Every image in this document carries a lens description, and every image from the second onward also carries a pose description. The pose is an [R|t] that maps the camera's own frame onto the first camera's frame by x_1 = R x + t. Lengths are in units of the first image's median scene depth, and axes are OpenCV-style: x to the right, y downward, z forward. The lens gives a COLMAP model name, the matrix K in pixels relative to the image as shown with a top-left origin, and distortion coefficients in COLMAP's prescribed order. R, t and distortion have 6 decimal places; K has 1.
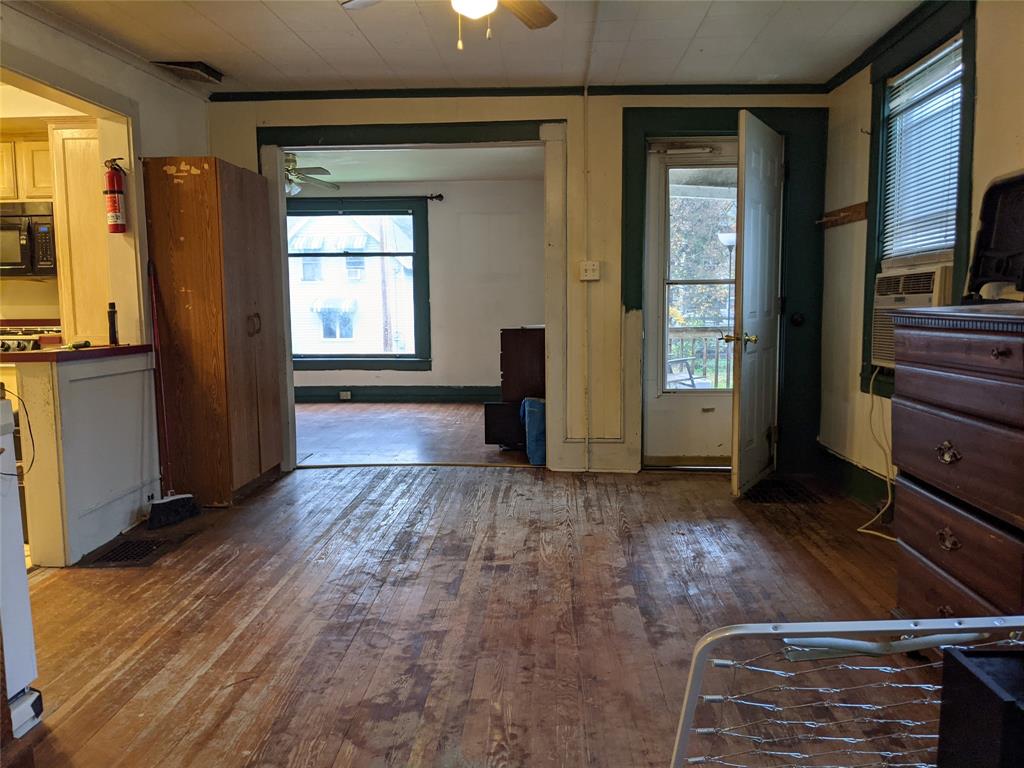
lens RADIAL K [[816.3, 0, 512.7], [0, 816.3, 382.9], [0, 0, 1]] dist [0.046384, -0.043864]
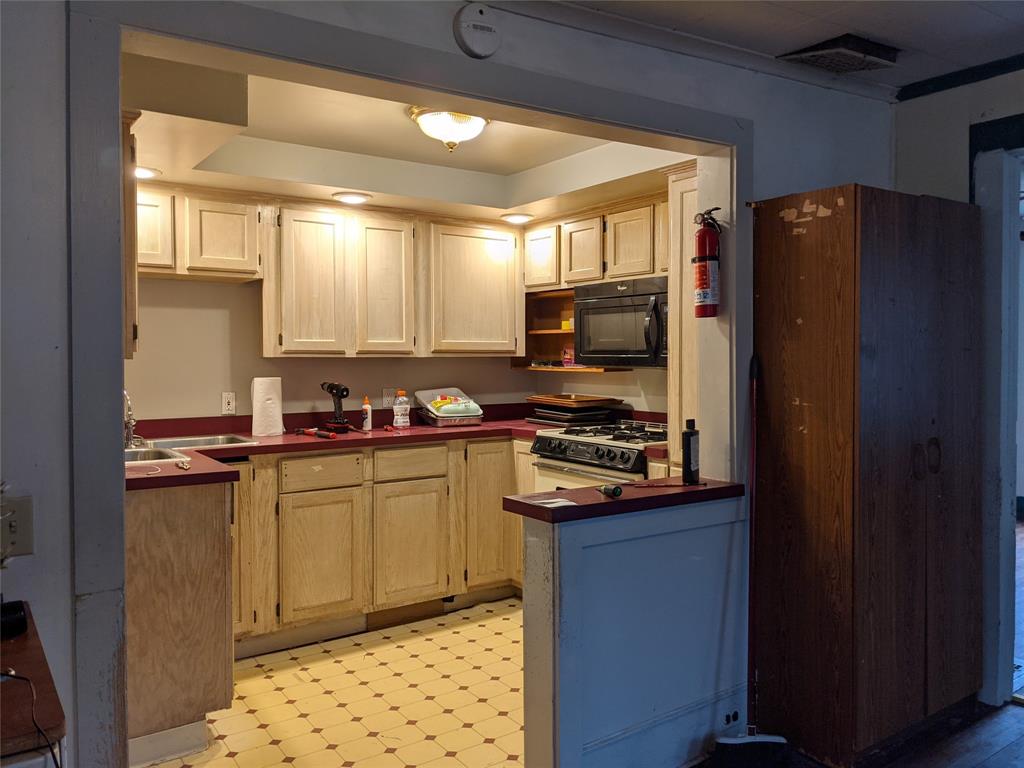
lens RADIAL K [[816.3, 0, 520.1], [0, 816.3, 375.5], [0, 0, 1]] dist [0.046384, -0.043864]
pose [[0.622887, 0.029613, -0.781751, -0.043175], [-0.078940, 0.996562, -0.025148, -0.100652], [0.778319, 0.077376, 0.623083, 0.443130]]
